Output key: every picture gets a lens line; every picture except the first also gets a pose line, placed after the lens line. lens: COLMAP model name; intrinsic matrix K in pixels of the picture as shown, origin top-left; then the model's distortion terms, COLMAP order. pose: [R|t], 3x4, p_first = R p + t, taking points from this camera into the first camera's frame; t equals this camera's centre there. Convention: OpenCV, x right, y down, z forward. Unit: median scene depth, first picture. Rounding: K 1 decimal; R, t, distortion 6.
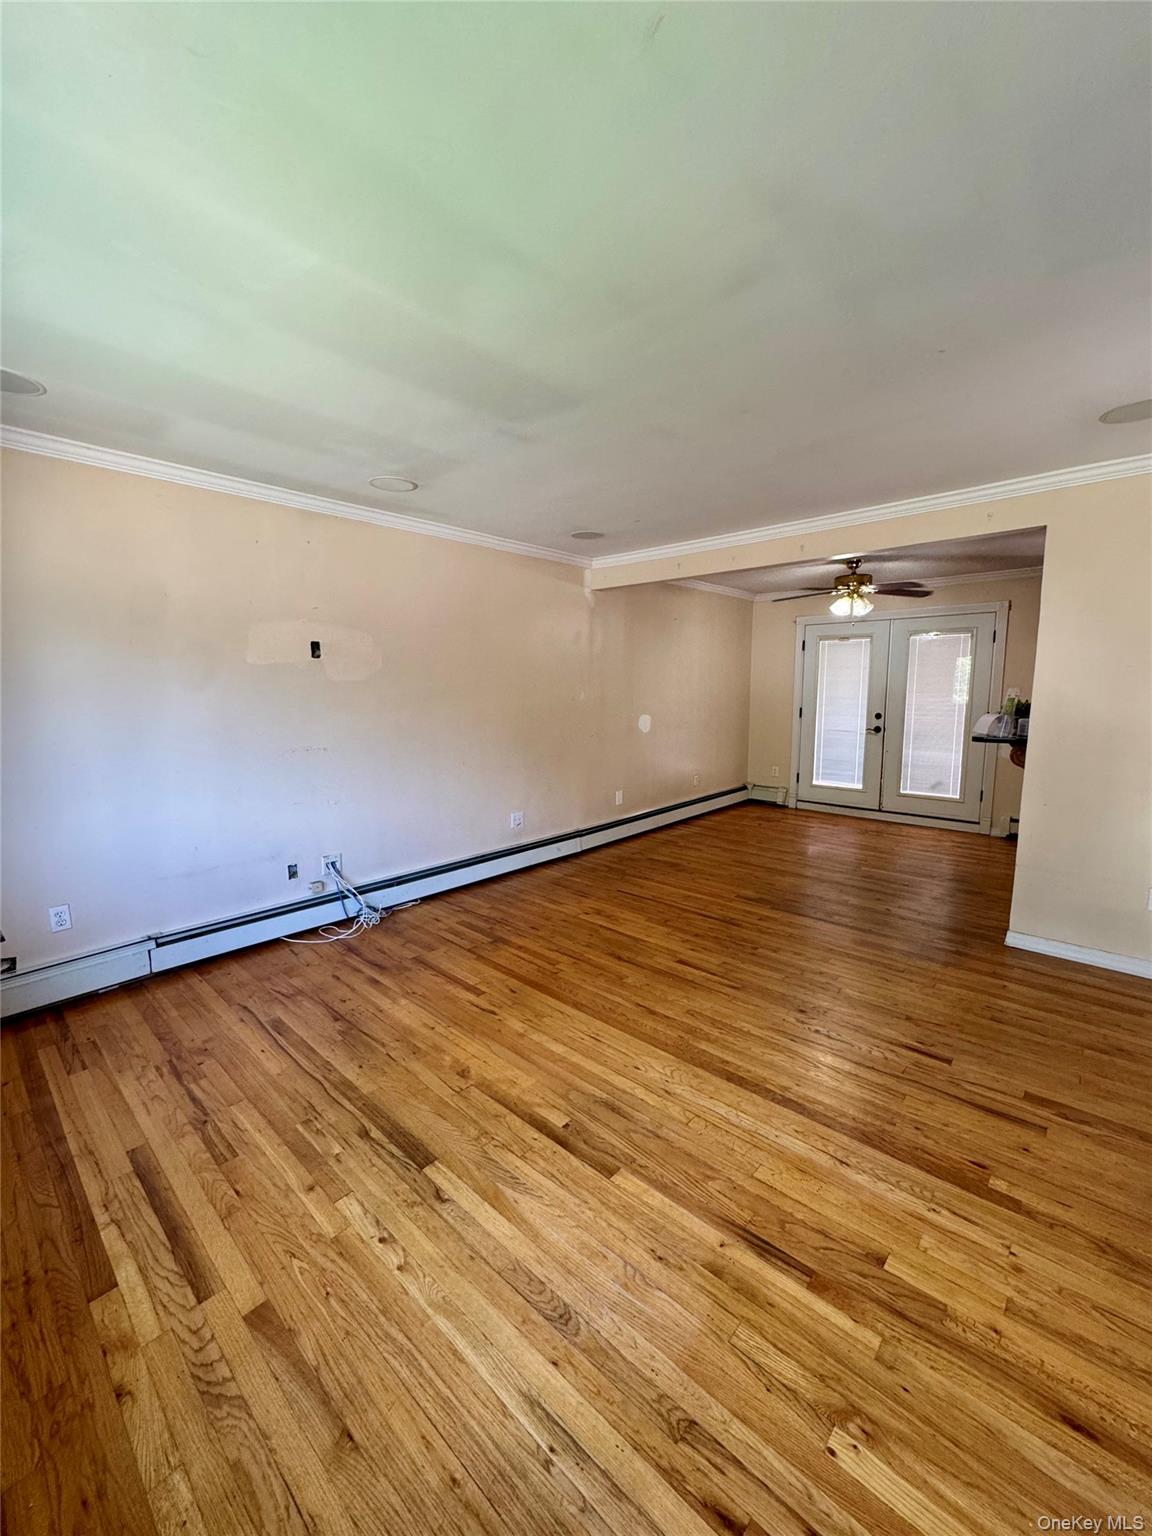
lens RADIAL K [[615.5, 0, 580.6], [0, 615.5, 761.2], [0, 0, 1]] dist [-0.005042, 0.000760]
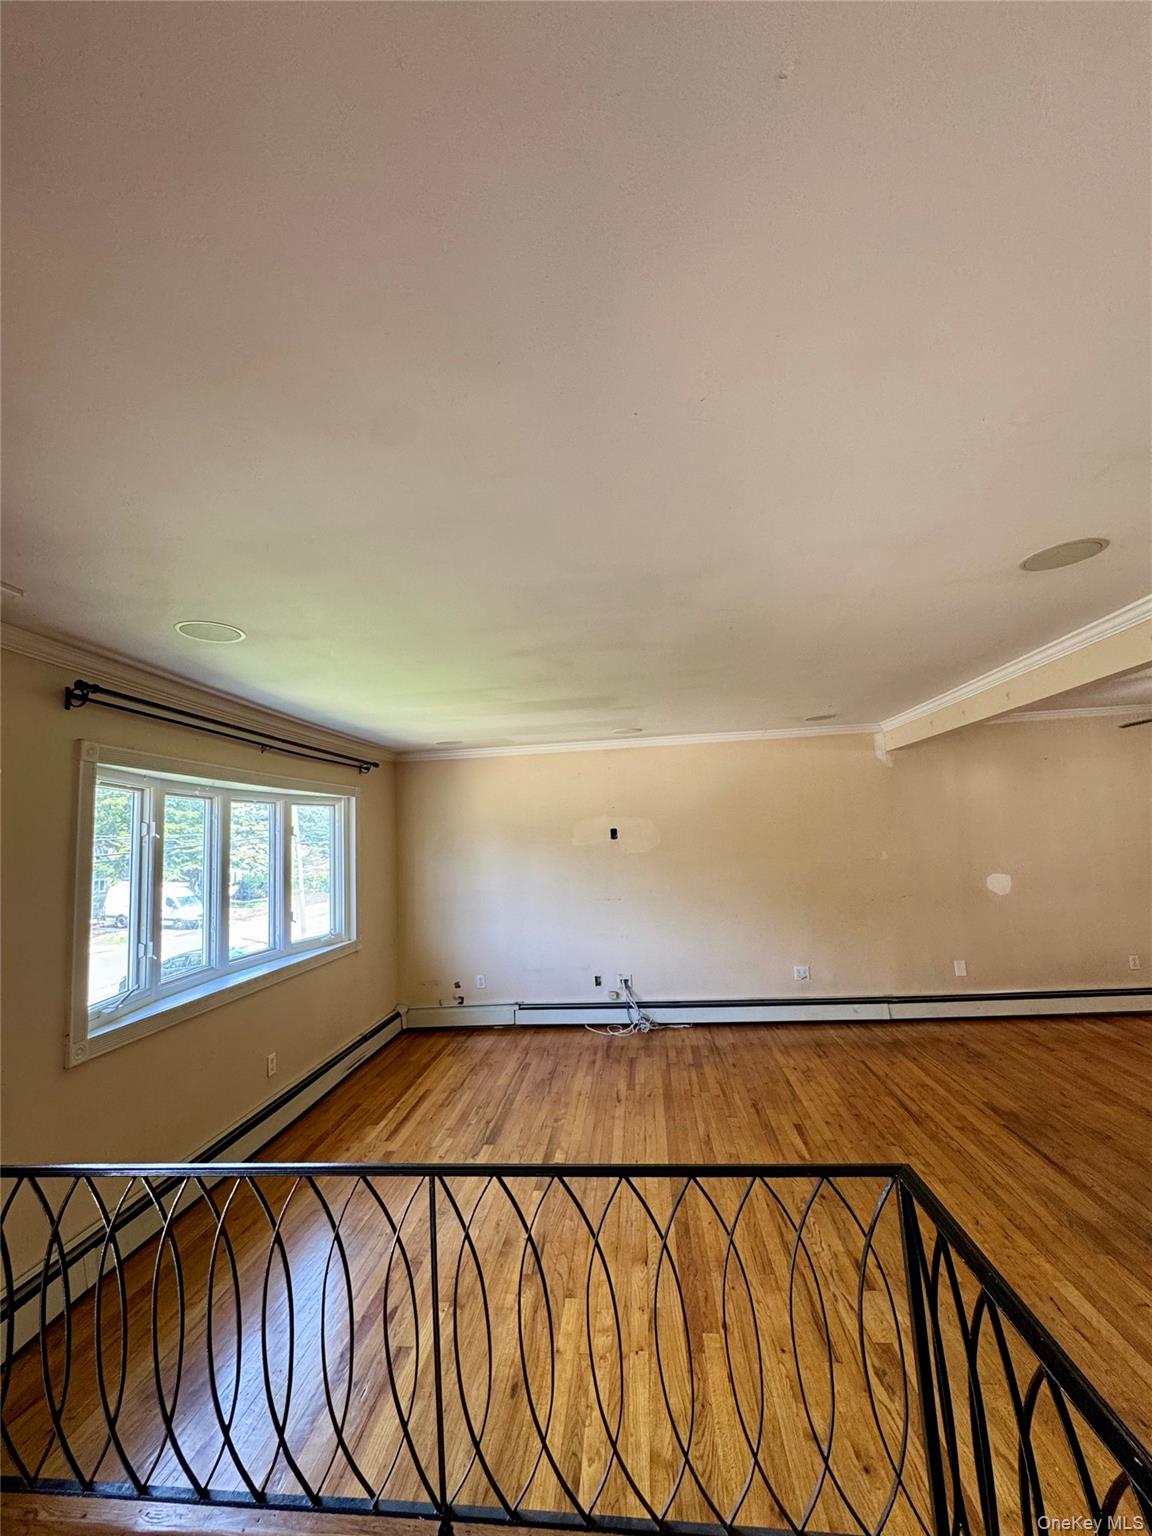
lens RADIAL K [[615.5, 0, 577.3], [0, 615.5, 762.0], [0, 0, 1]] dist [-0.005042, 0.000760]
pose [[0.591498, -0.127999, -0.796082, 0.804187], [-0.050713, 0.979459, -0.195163, -0.052789], [0.804710, 0.155810, 0.572857, 0.005768]]
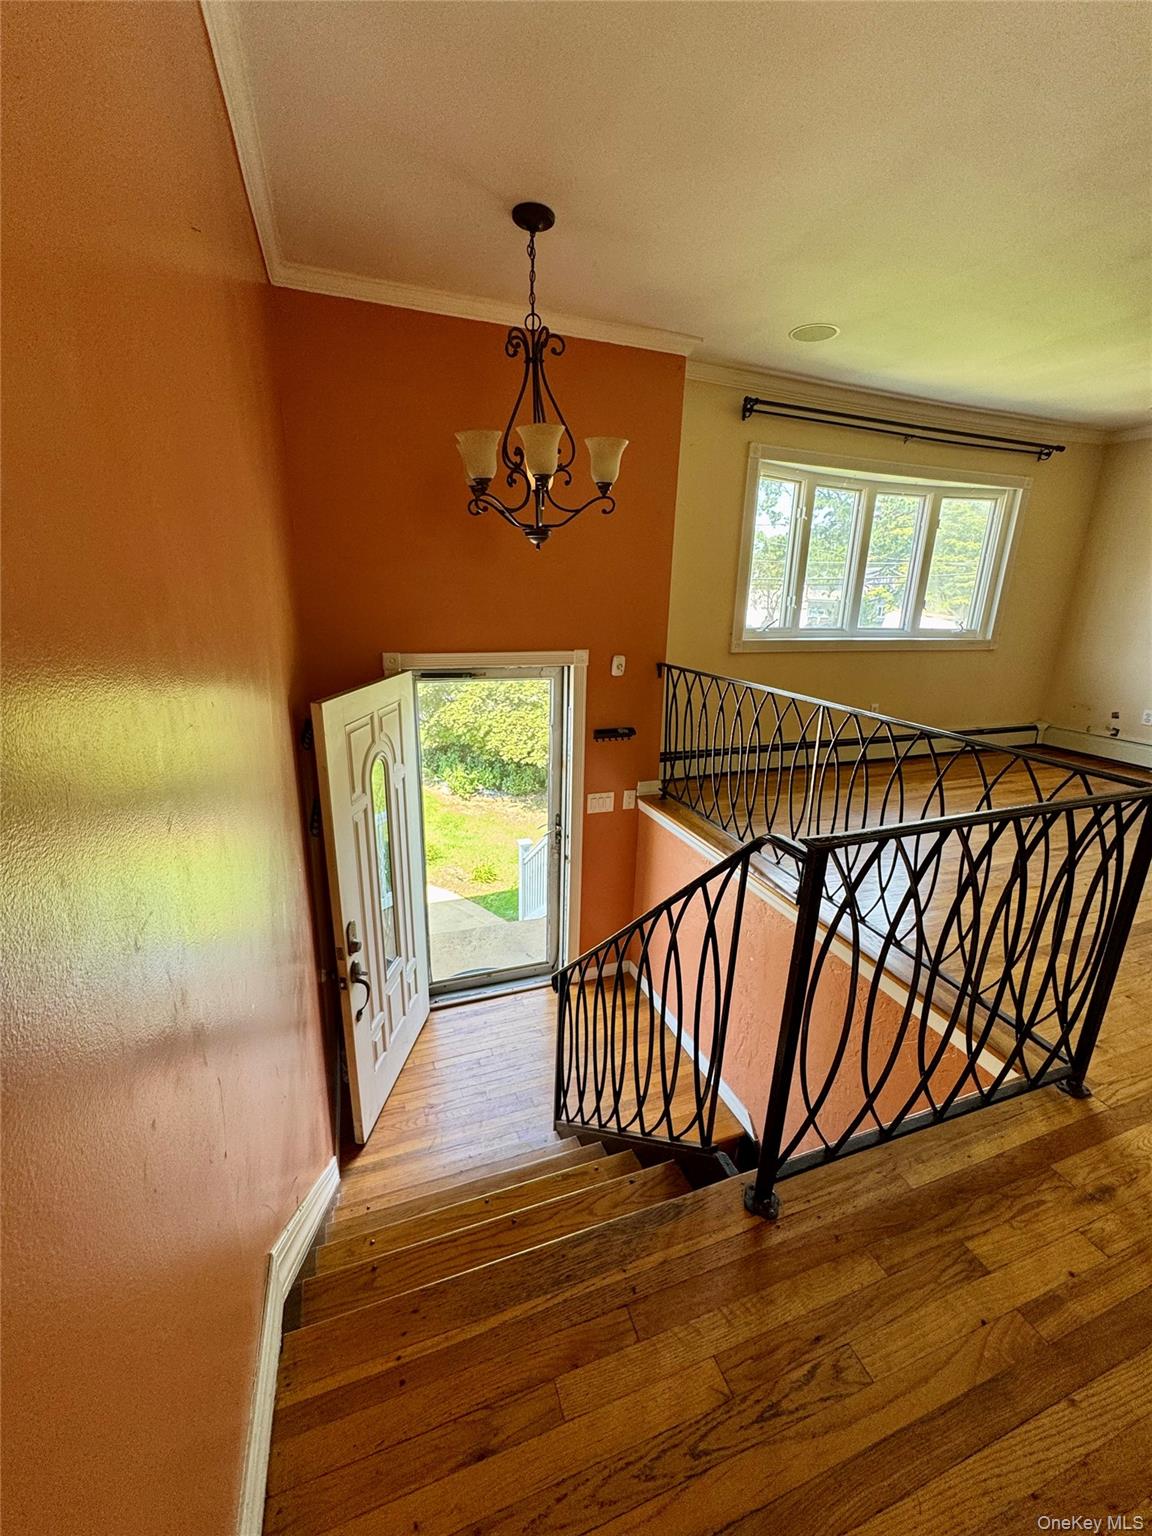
lens RADIAL K [[615.5, 0, 574.6], [0, 615.5, 770.5], [0, 0, 1]] dist [-0.005042, 0.000760]
pose [[-0.464175, 0.244217, -0.851411, 1.097944], [-0.133794, 0.930877, 0.339953, 0.022821], [0.875580, 0.271711, -0.399415, 0.266774]]
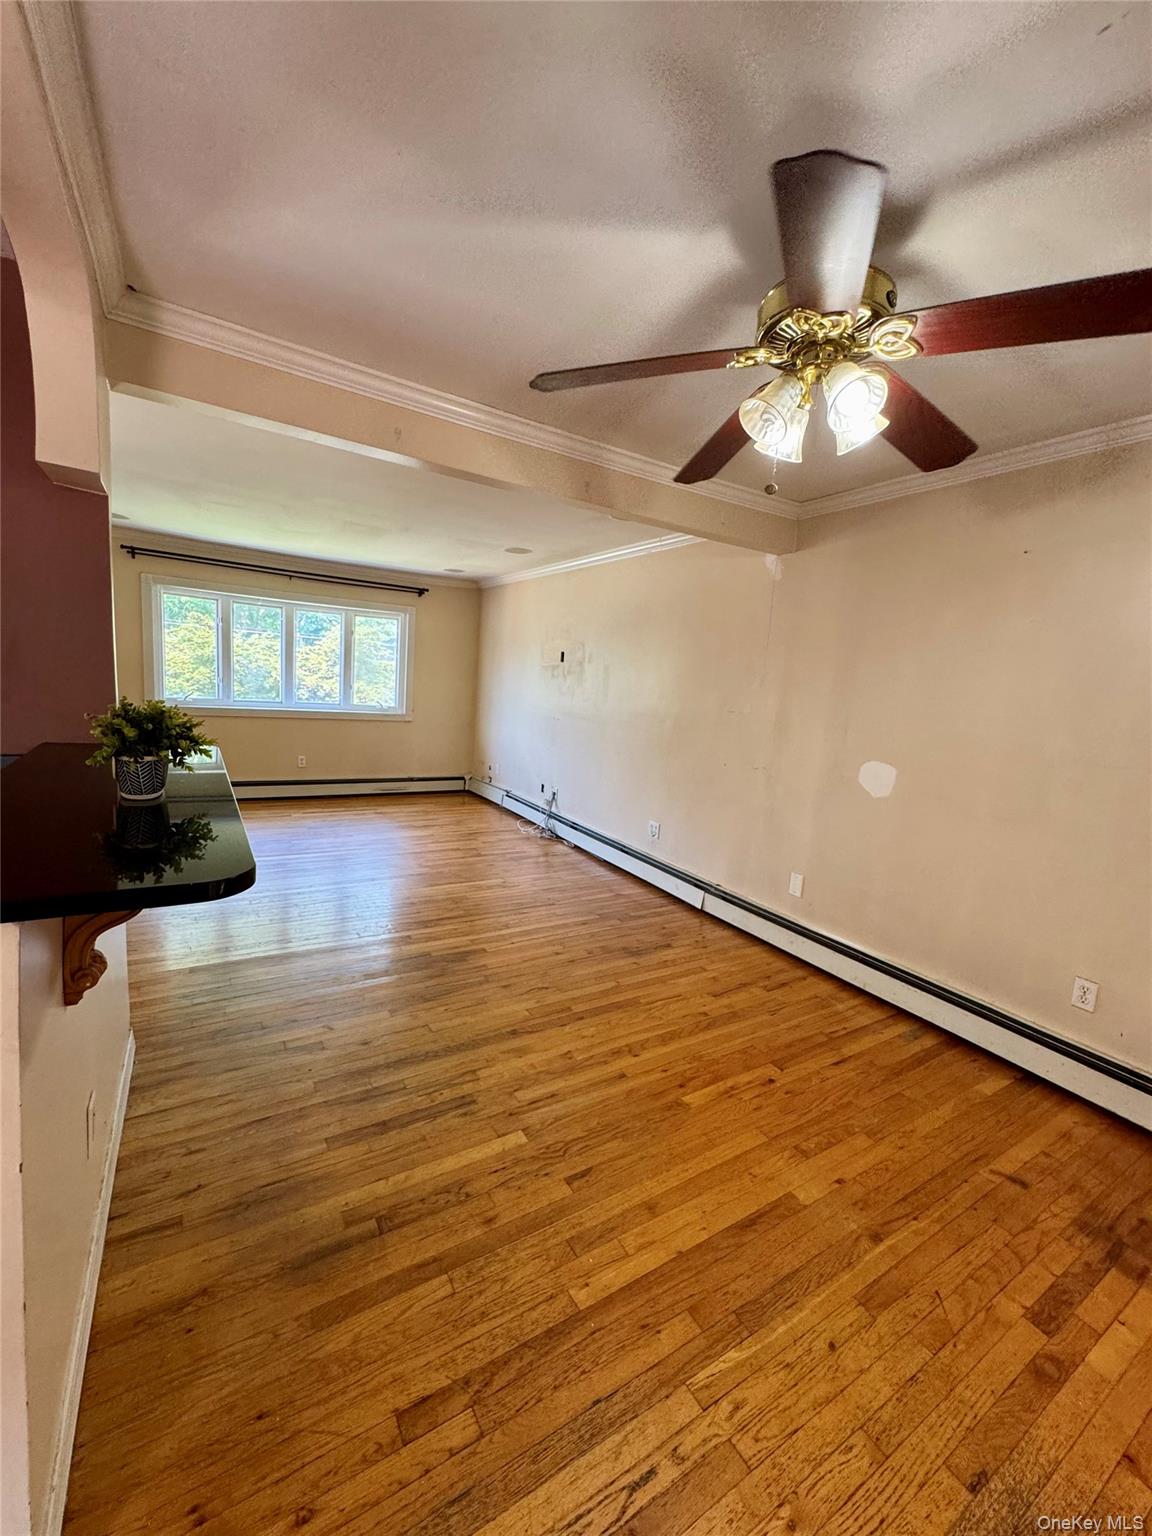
lens RADIAL K [[615.5, 0, 574.0], [0, 615.5, 754.8], [0, 0, 1]] dist [-0.005042, 0.000760]
pose [[-0.281000, 0.095591, -0.954935, 1.153110], [-0.191660, 0.969393, 0.153437, -0.192254], [0.940375, 0.226139, -0.254078, 1.541829]]
